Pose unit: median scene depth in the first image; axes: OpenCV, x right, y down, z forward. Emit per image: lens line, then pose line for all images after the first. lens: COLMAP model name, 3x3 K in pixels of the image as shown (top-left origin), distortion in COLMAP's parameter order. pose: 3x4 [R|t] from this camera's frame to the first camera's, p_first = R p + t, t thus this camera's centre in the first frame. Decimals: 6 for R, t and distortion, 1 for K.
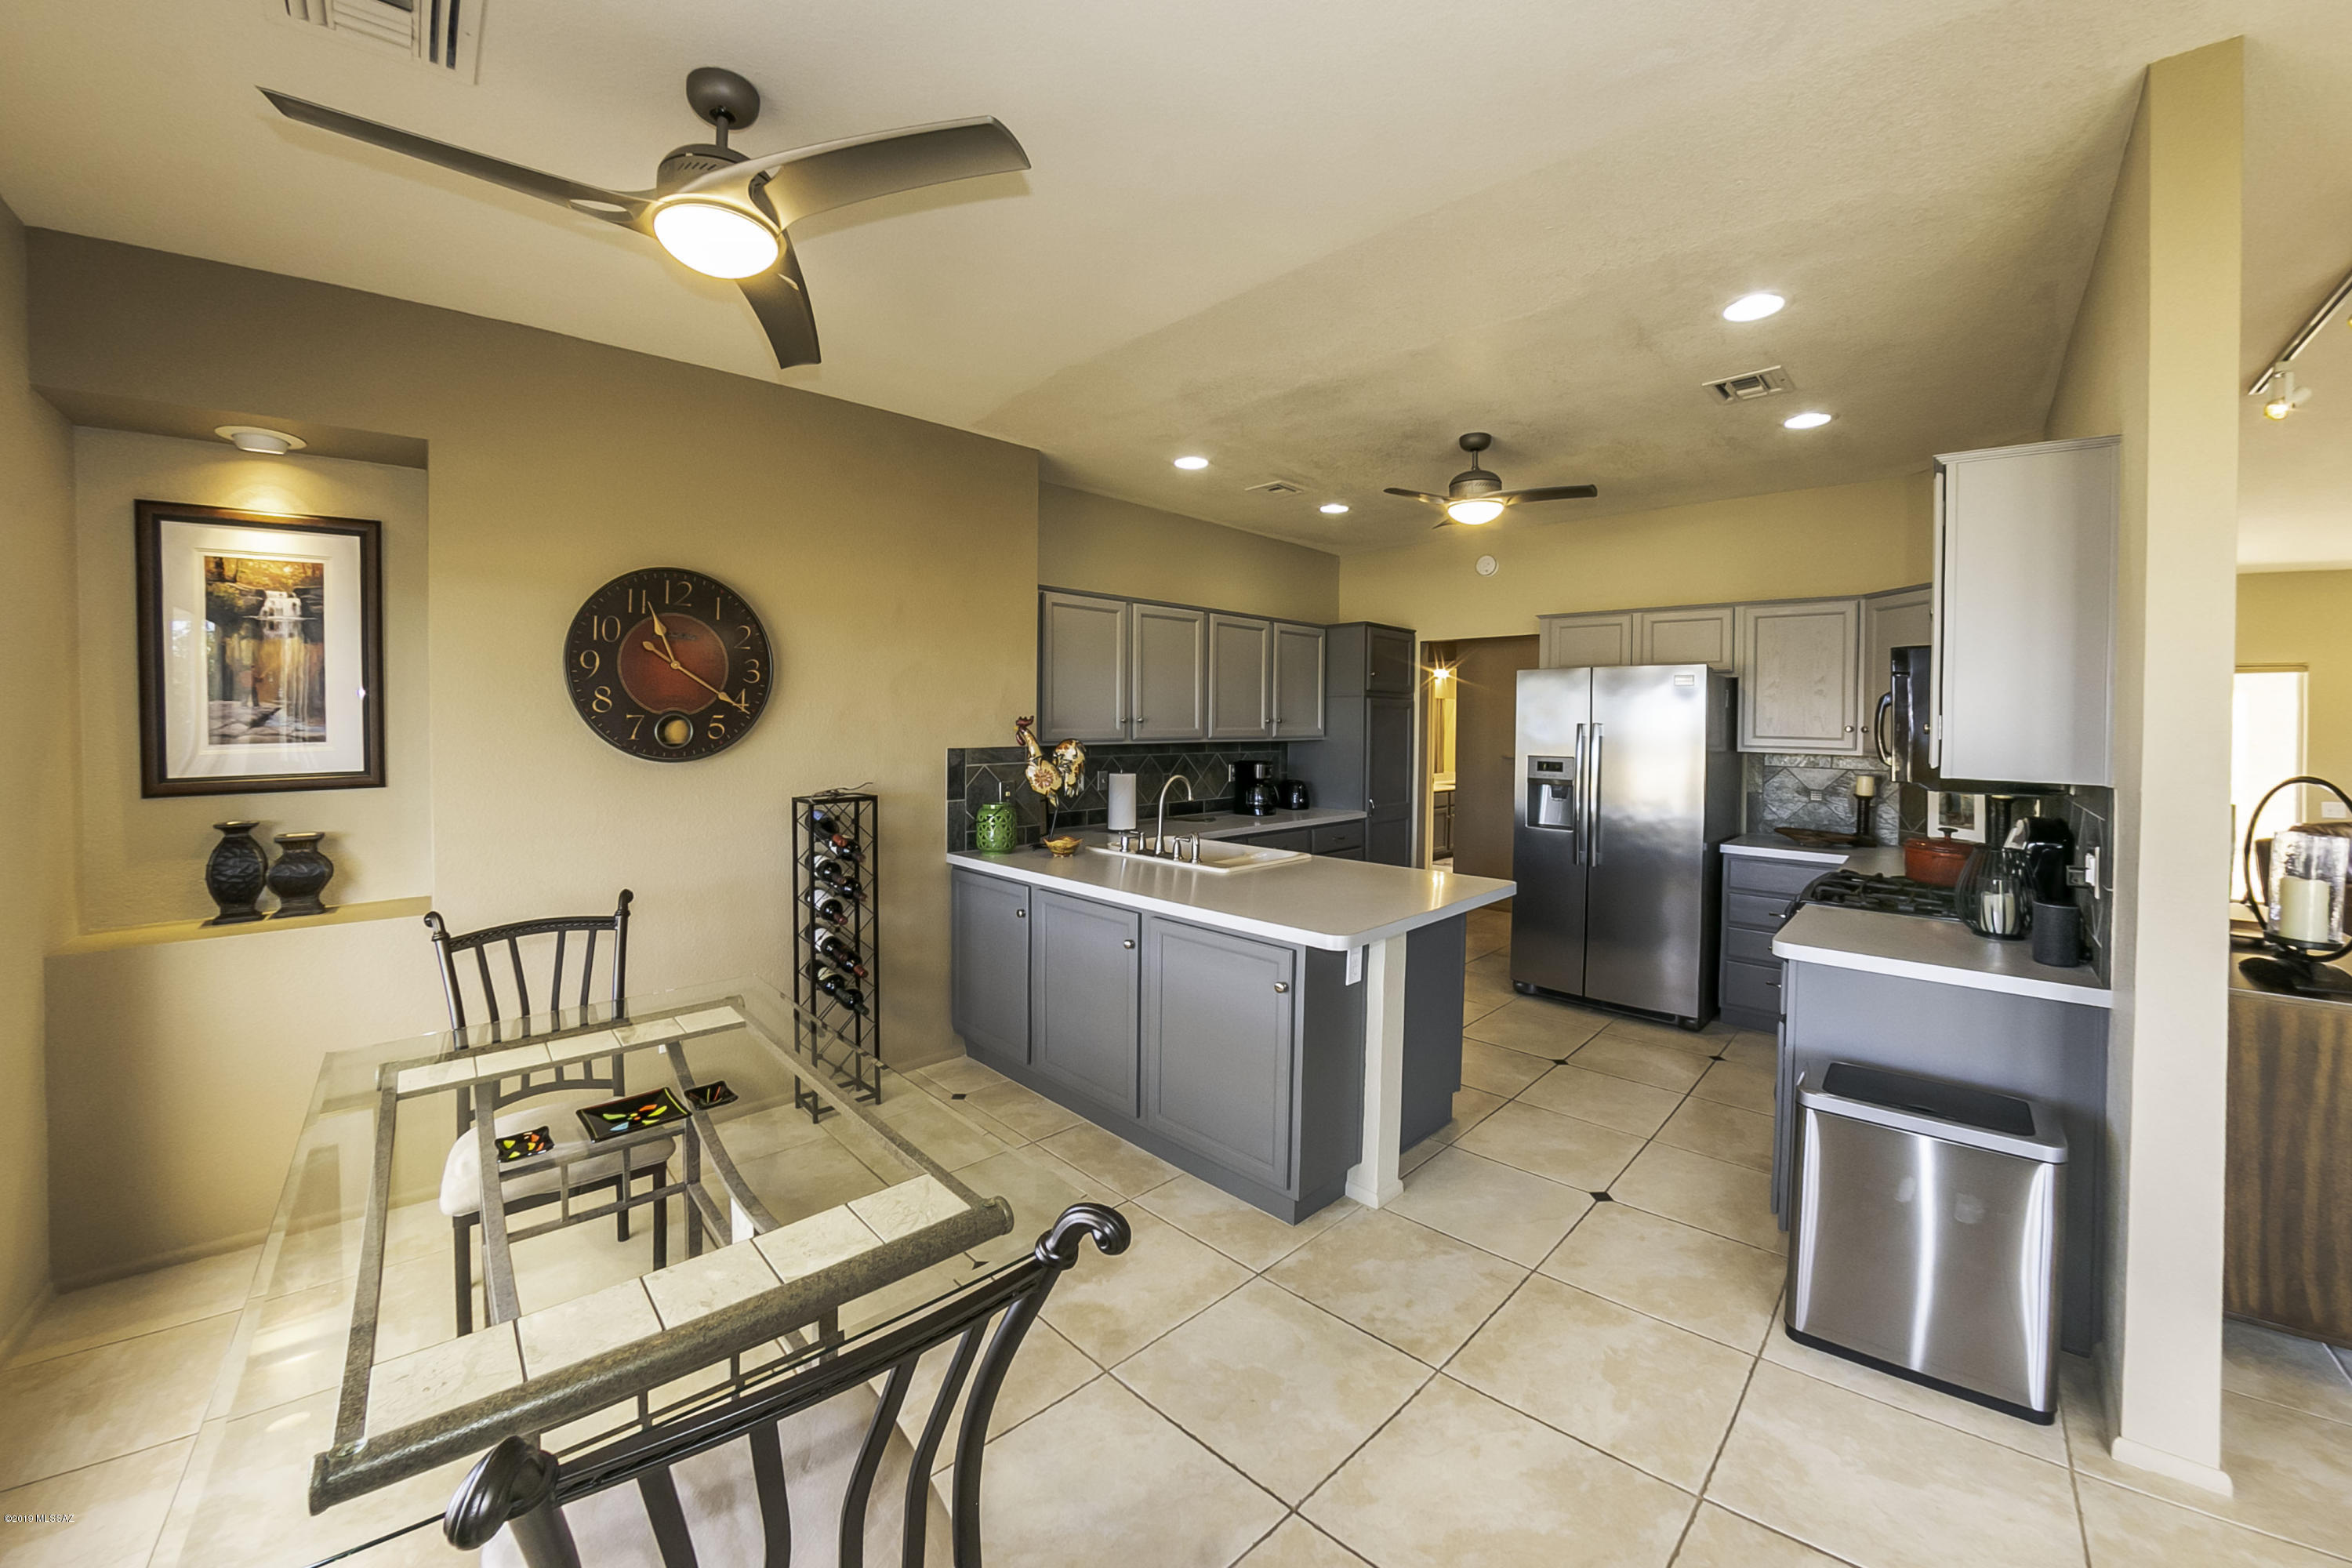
lens RADIAL K [[865.0, 0, 1173.2], [0, 865.0, 722.0], [0, 0, 1]] dist [-0.047528, -0.000091]
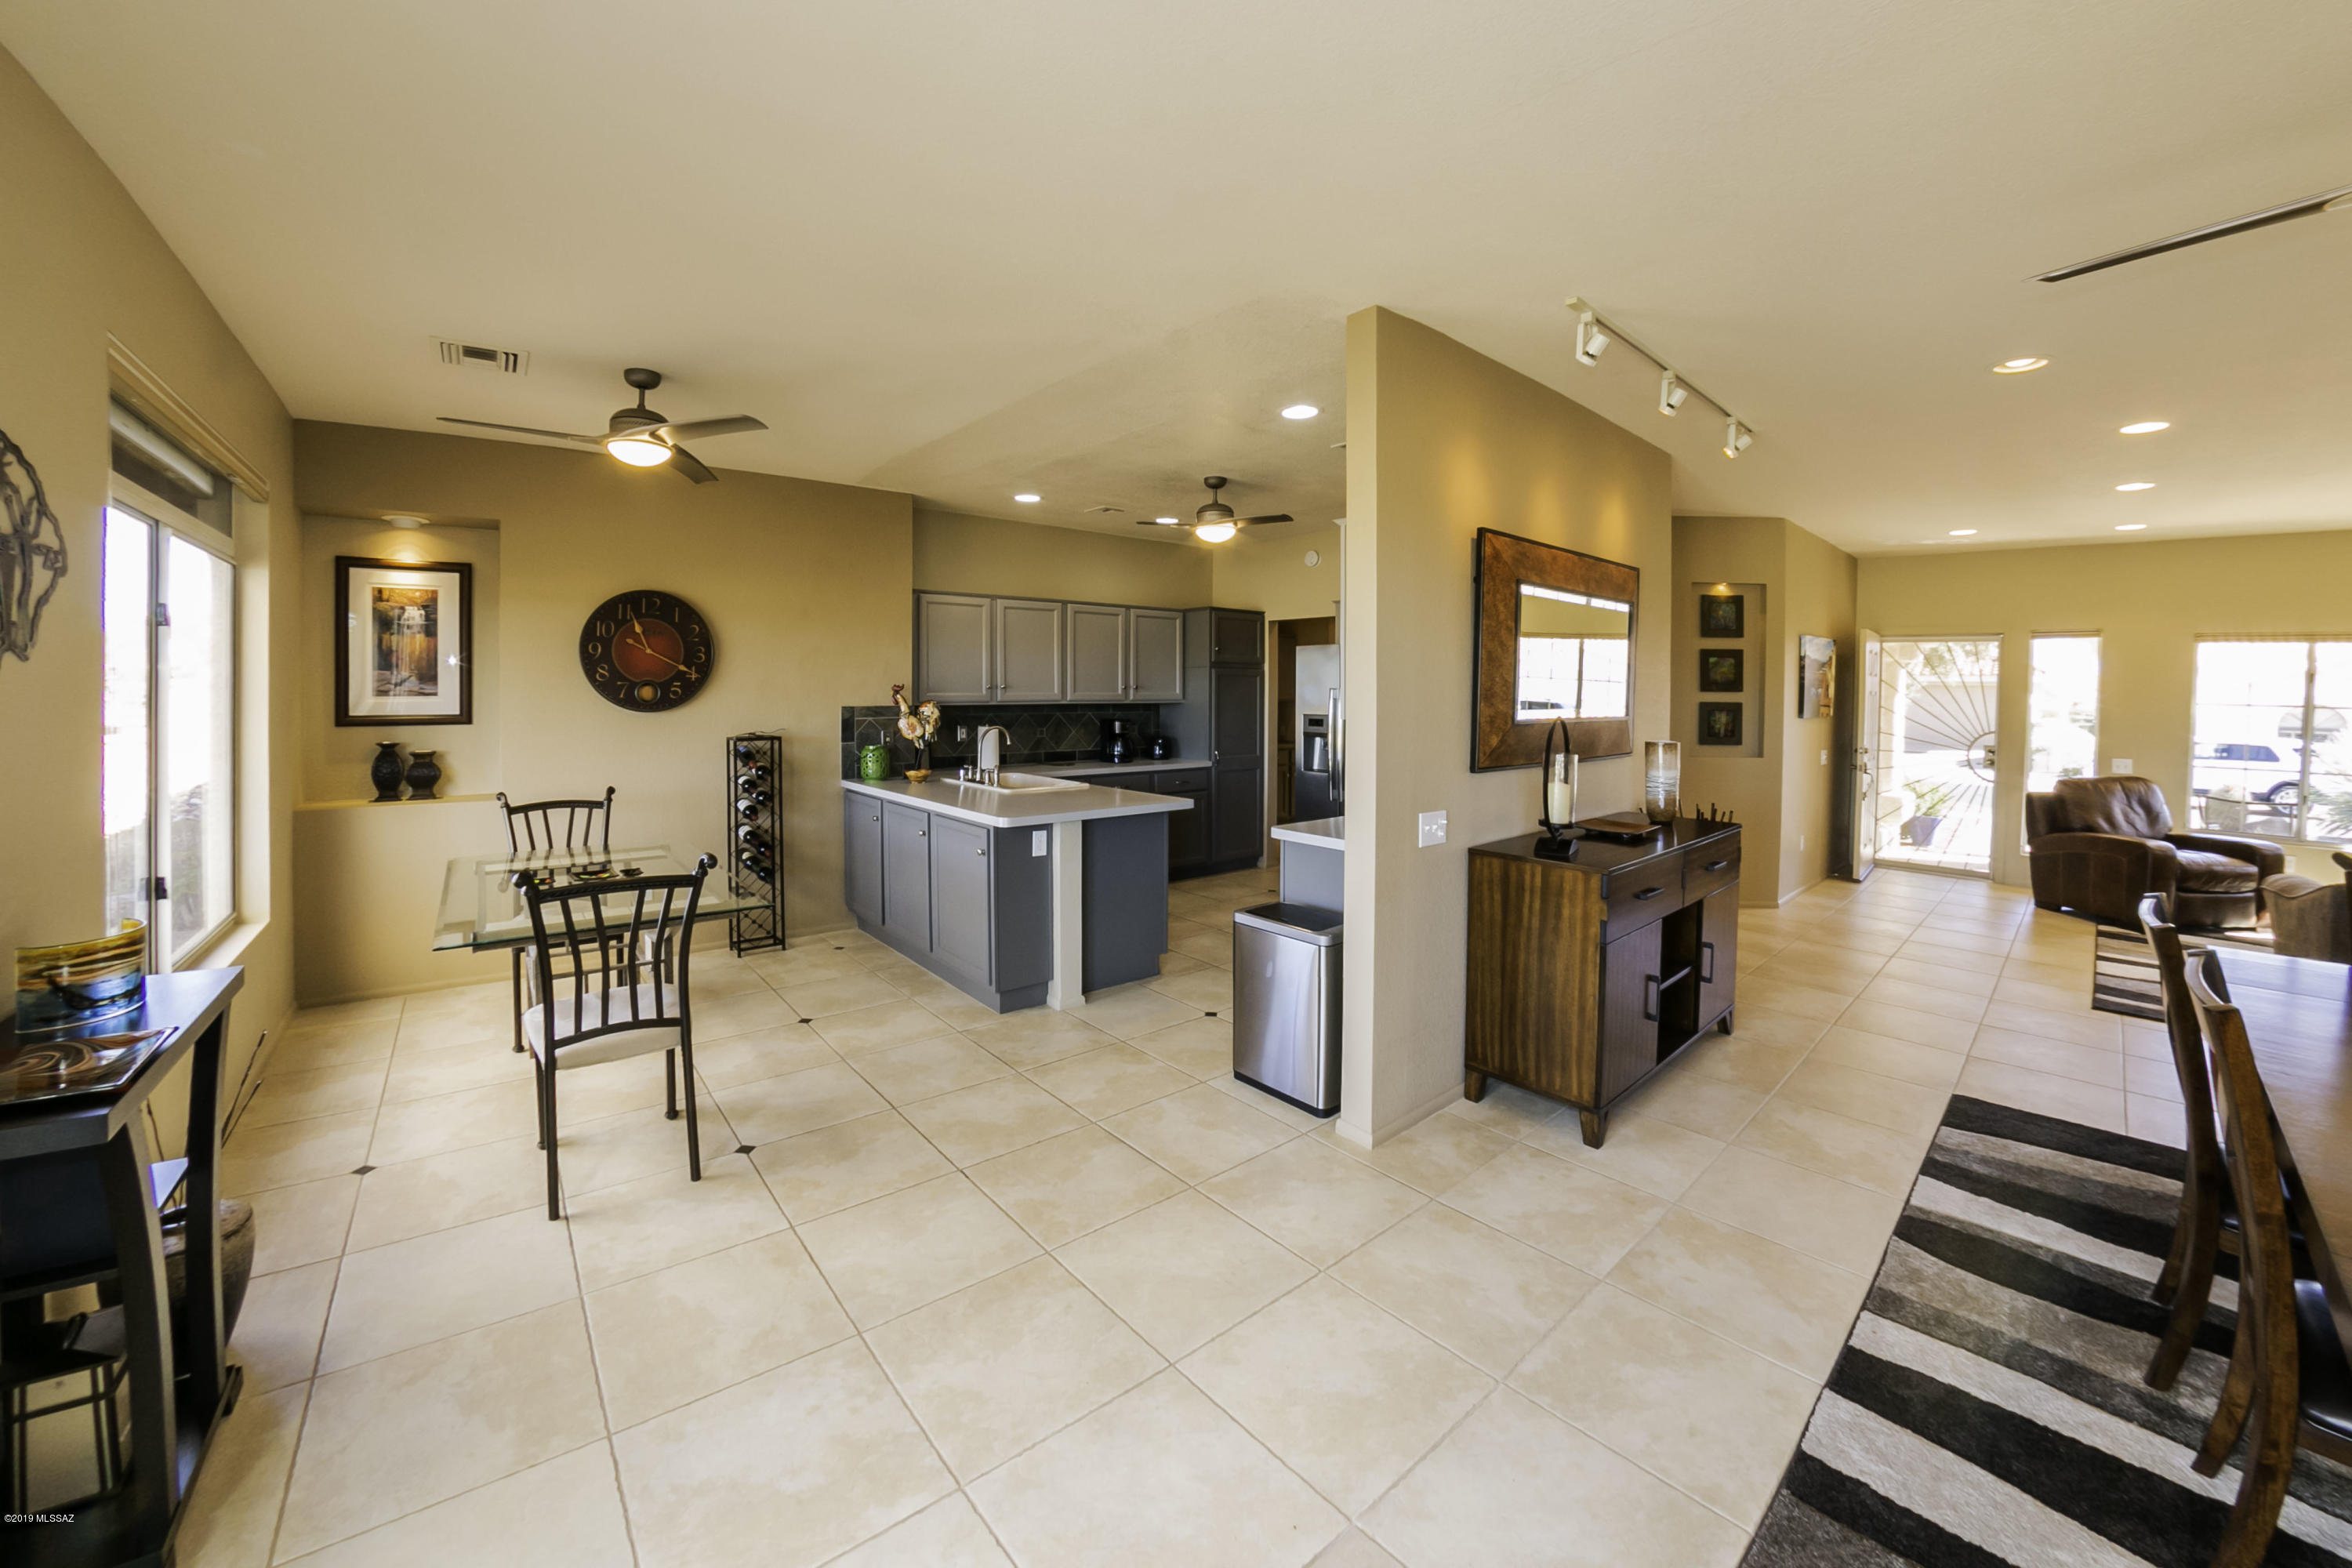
lens RADIAL K [[944.2, 0, 1177.6], [0, 944.2, 678.3], [0, 0, 1]] dist [-0.050269, 0.000178]
pose [[0.997556, 0.002710, -0.069817, 0.389191], [-0.003611, 0.999912, -0.012782, 0.003991], [0.069776, 0.013002, 0.997478, -0.487379]]
